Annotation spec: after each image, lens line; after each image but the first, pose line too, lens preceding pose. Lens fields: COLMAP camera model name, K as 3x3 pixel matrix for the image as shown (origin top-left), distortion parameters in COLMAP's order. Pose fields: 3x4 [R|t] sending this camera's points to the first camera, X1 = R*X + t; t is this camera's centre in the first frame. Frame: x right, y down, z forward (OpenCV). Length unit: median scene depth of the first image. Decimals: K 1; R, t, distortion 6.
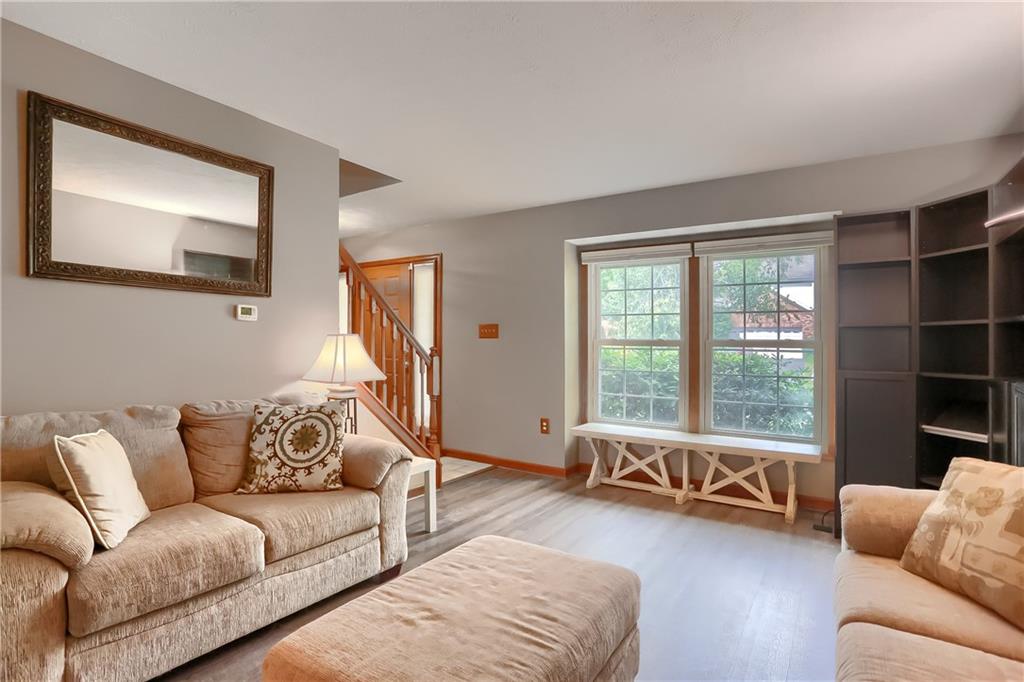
lens RADIAL K [[520.4, 0, 512.0], [0, 520.4, 341.0], [0, 0, 1]] dist [-0.000949, -0.000097]
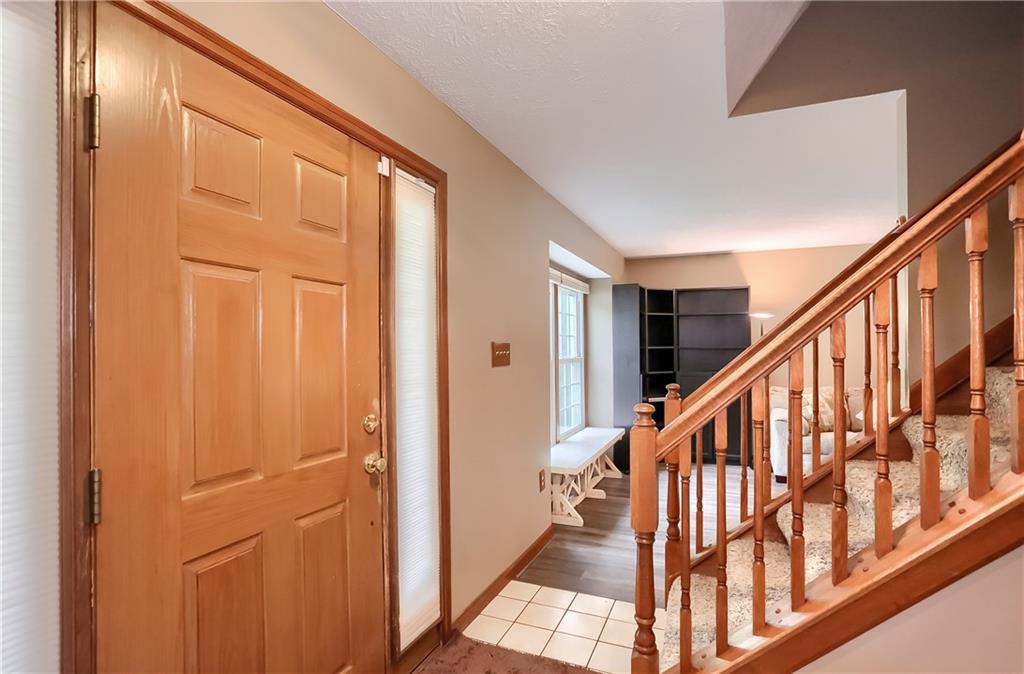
lens RADIAL K [[498.2, 0, 512.0], [0, 498.2, 337.0], [0, 0, 1]] dist [-0.001935, -0.000167]
pose [[-0.187972, 0.005069, 0.982161, -0.588257], [-0.002903, 0.999979, -0.005717, -0.034981], [-0.982170, -0.003926, -0.187954, 1.095646]]
